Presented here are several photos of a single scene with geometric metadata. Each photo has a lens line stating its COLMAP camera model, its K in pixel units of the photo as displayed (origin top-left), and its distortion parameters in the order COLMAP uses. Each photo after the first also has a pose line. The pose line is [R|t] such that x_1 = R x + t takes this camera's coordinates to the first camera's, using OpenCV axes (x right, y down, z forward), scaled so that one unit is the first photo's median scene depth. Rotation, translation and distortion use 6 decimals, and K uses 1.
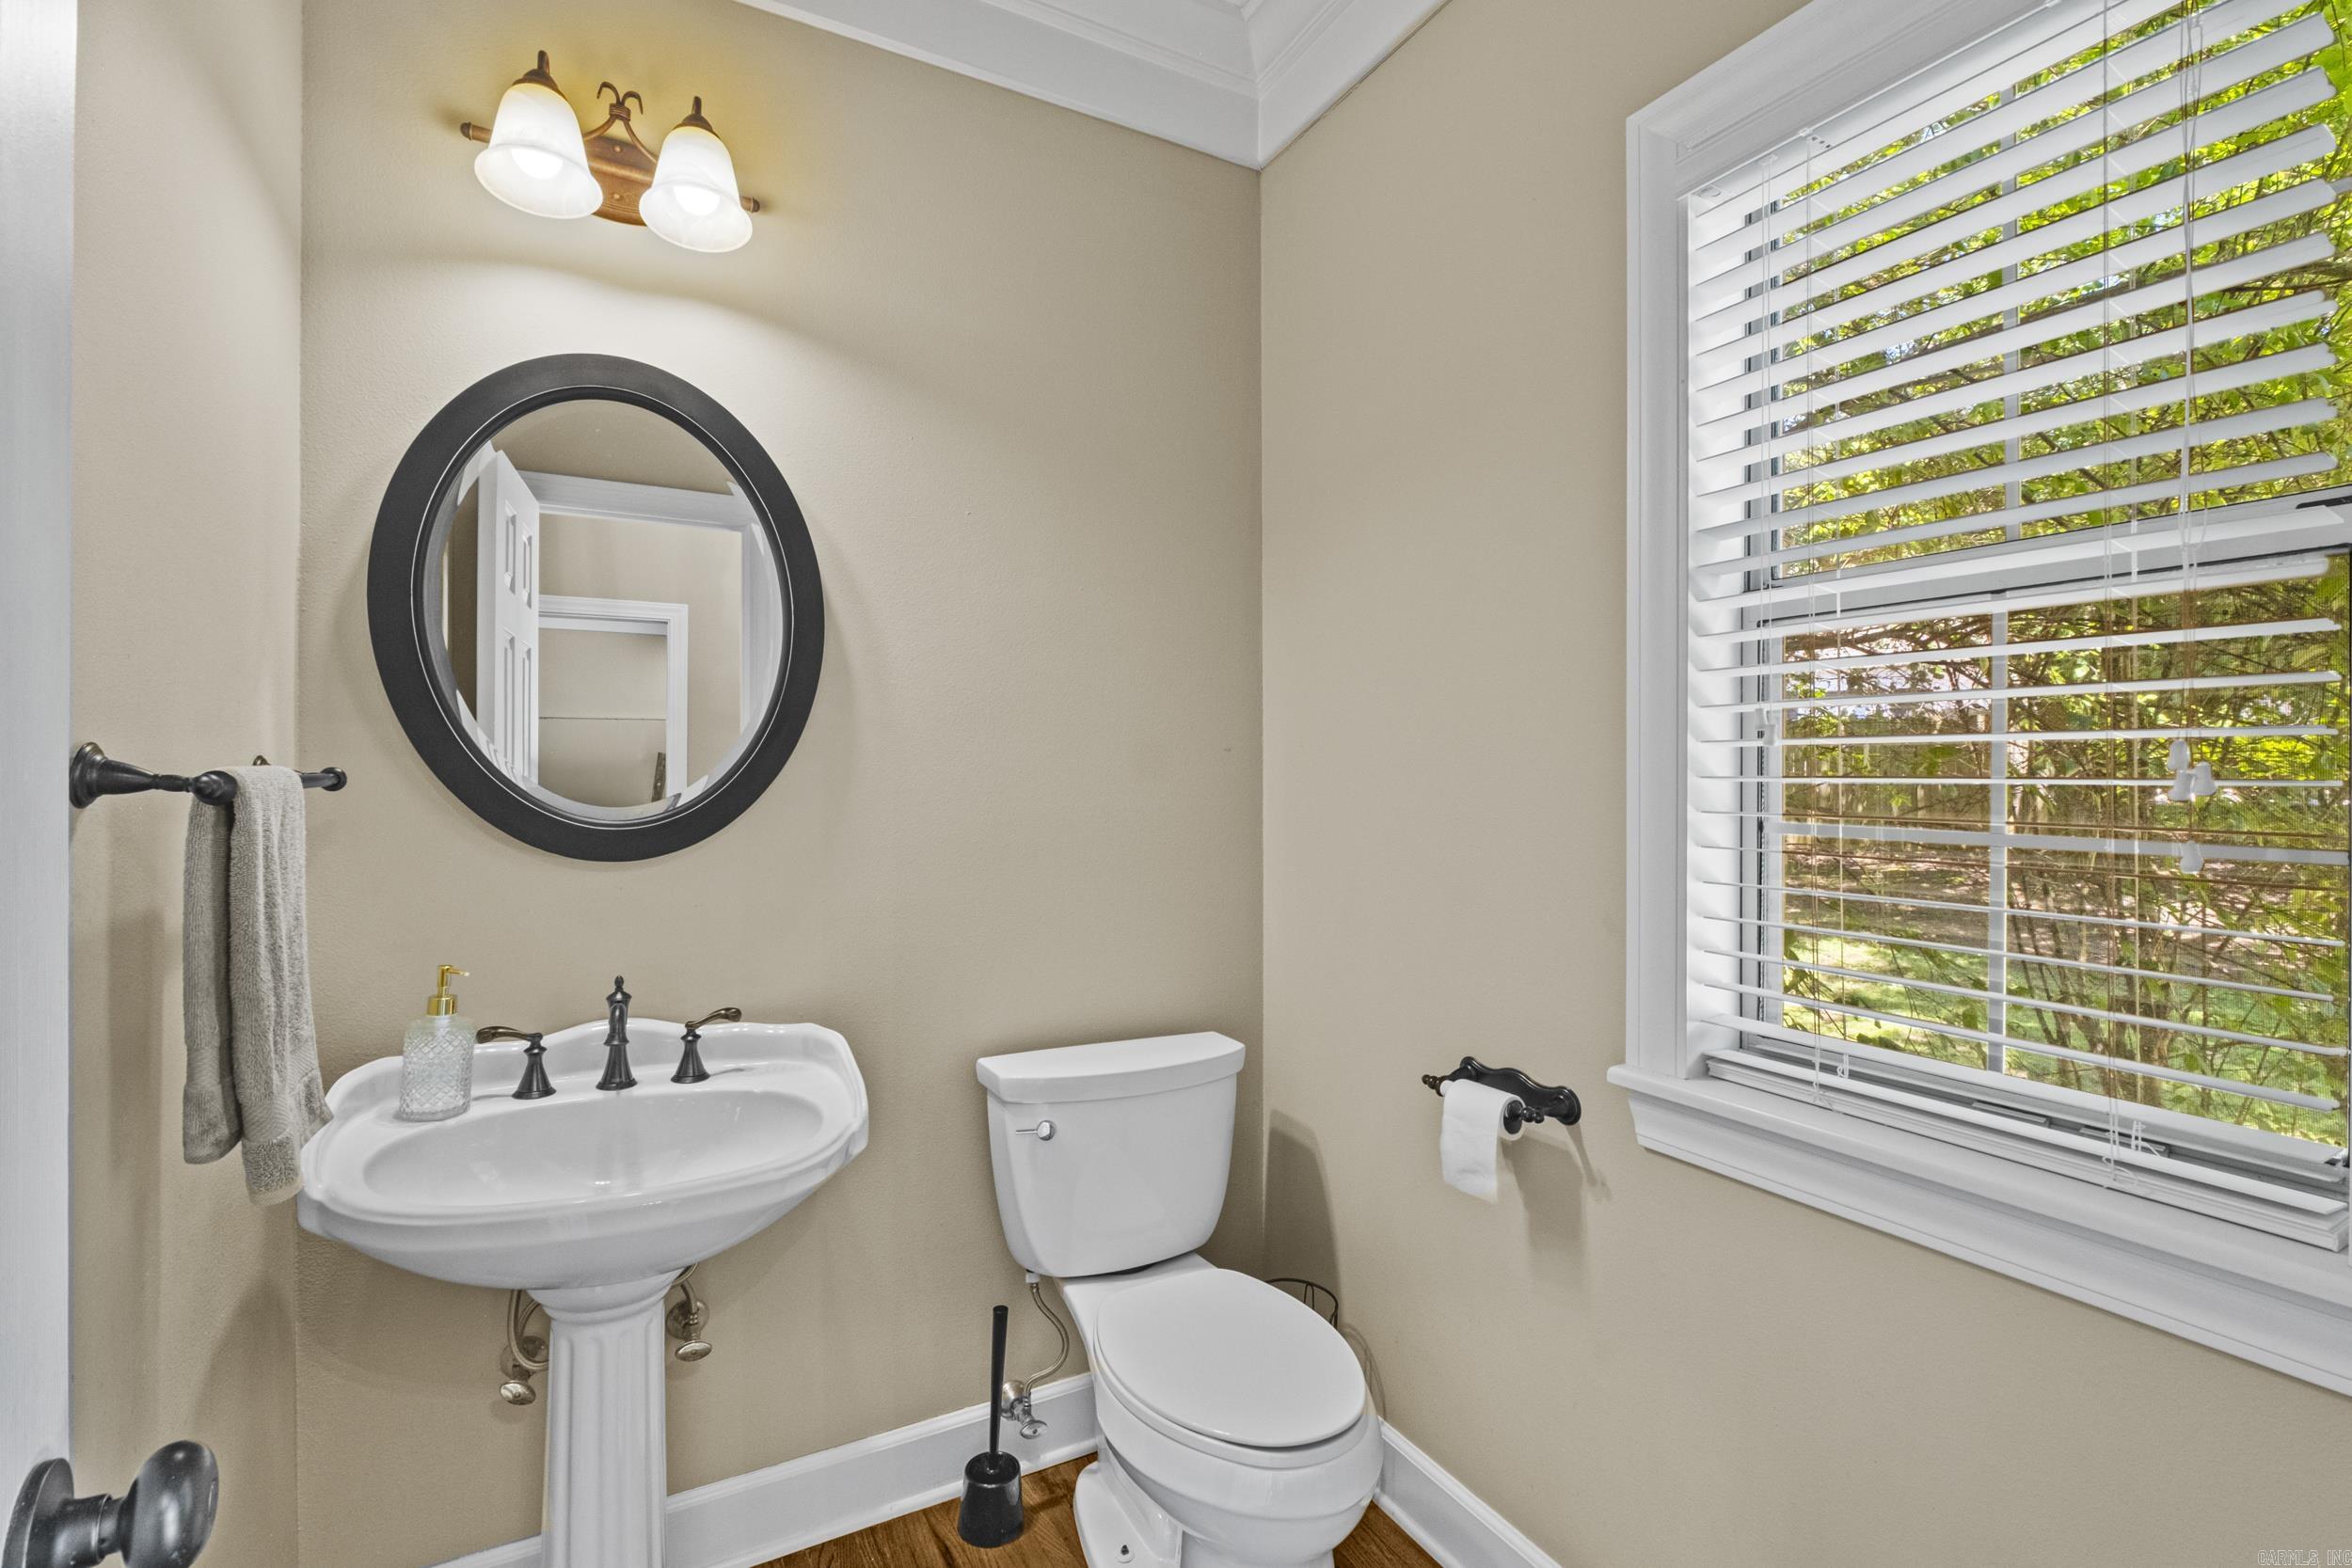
lens RADIAL K [[1037.0, 0, 1172.8], [0, 1037.0, 781.5], [0, 0, 1]] dist [-0.005780, -0.000239]
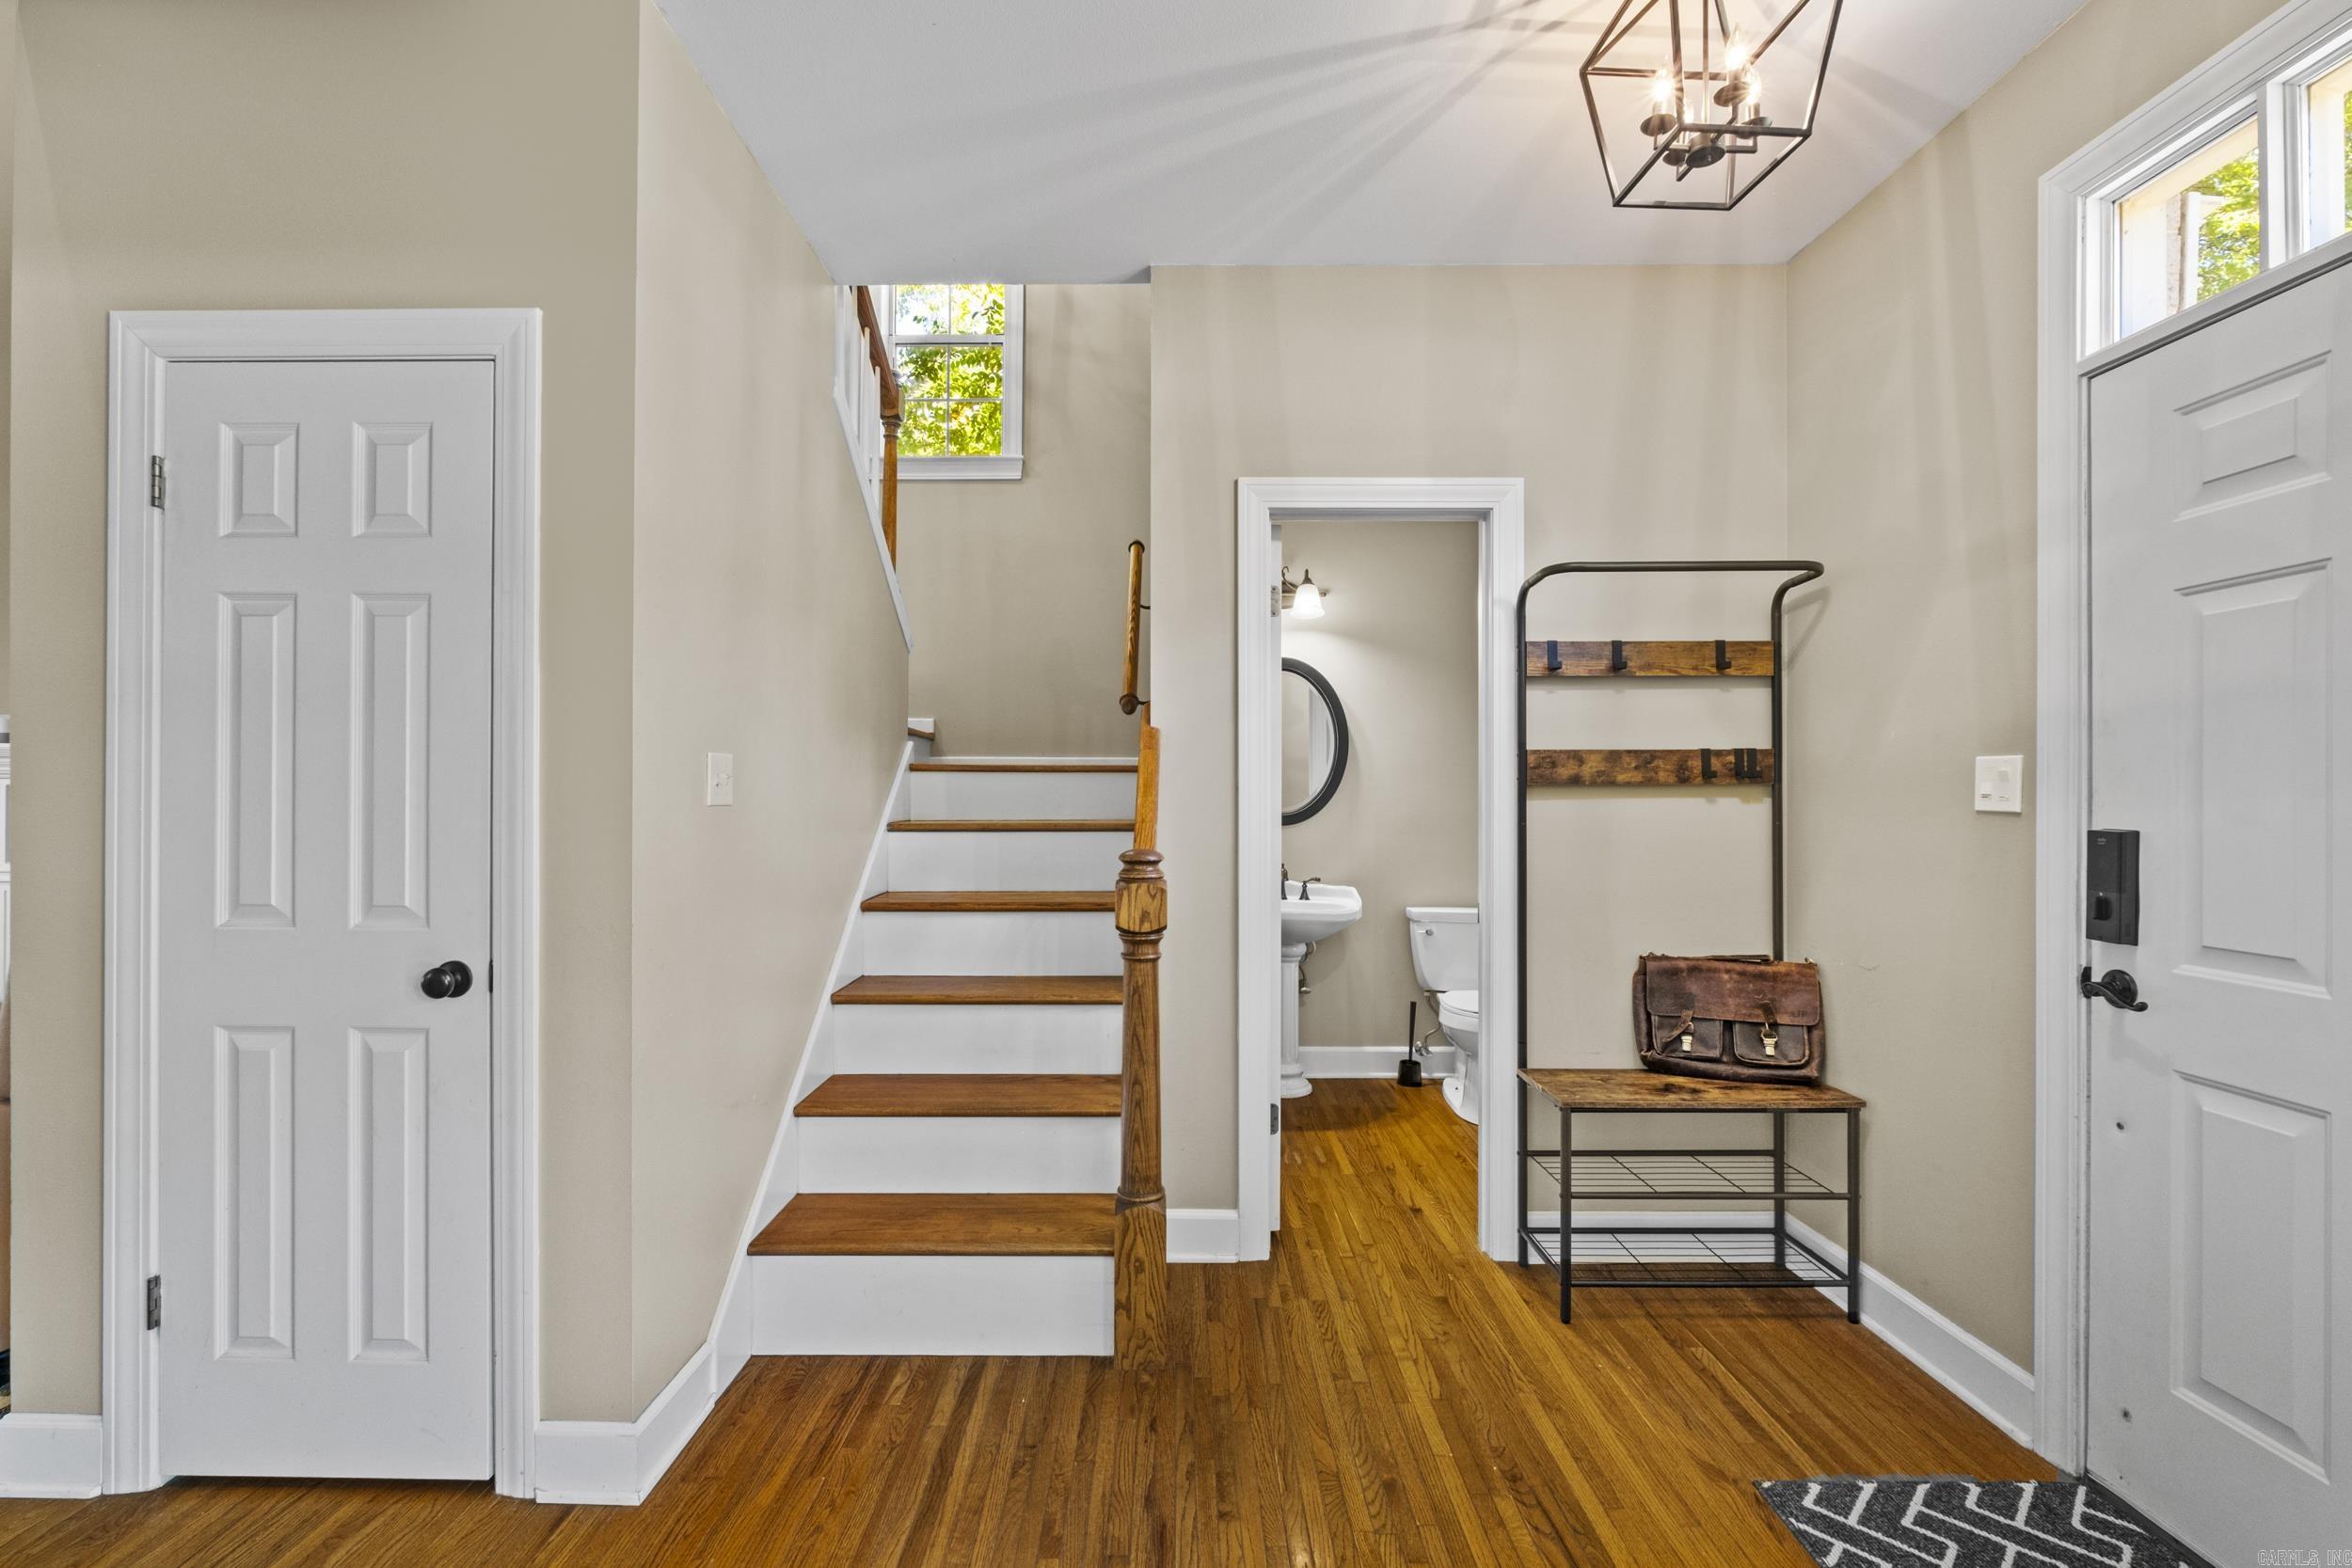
lens RADIAL K [[1037.0, 0, 1164.9], [0, 1037.0, 788.2], [0, 0, 1]] dist [-0.005780, -0.000239]
pose [[0.881933, -0.001622, -0.471373, 0.565181], [-0.004099, 0.999930, -0.011108, 0.003212], [0.471358, 0.011729, 0.881864, -1.756586]]
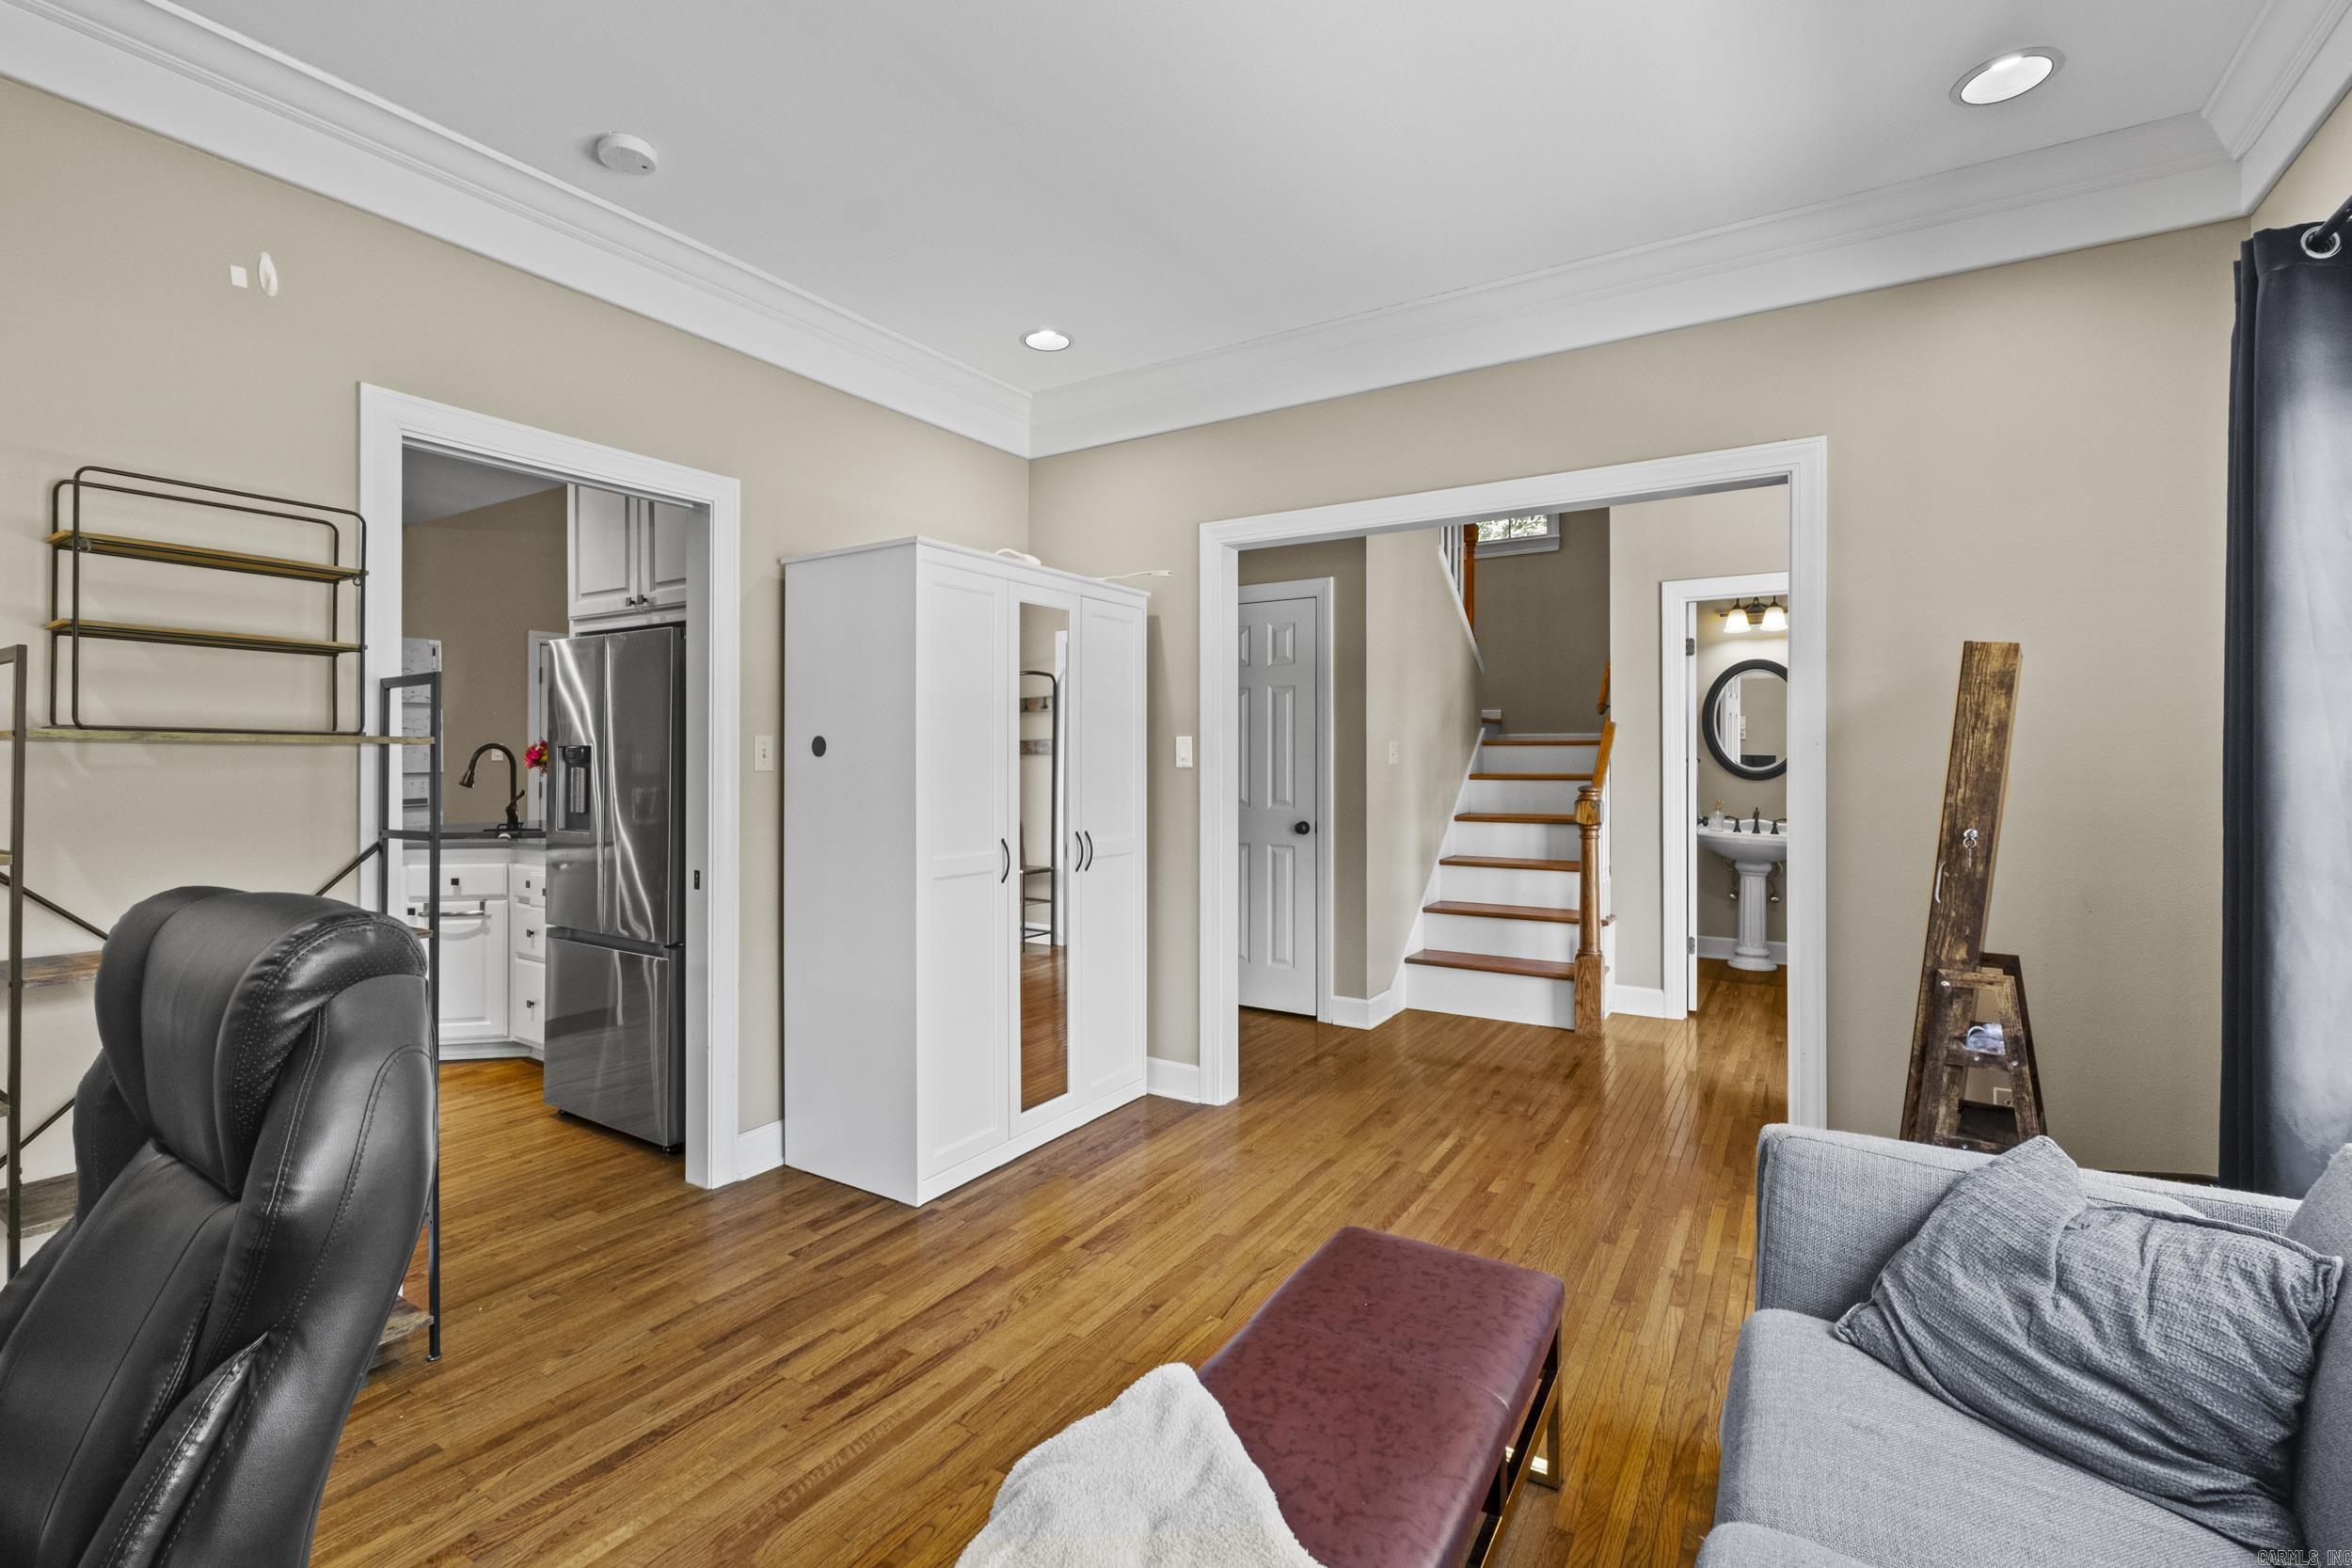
lens RADIAL K [[1037.0, 0, 1160.0], [0, 1037.0, 754.5], [0, 0, 1]] dist [-0.005780, -0.000239]
pose [[0.491739, -0.002390, -0.870740, 1.856229], [-0.004029, 0.999979, -0.005020, 0.003848], [0.870733, 0.005977, 0.491719, -3.050025]]
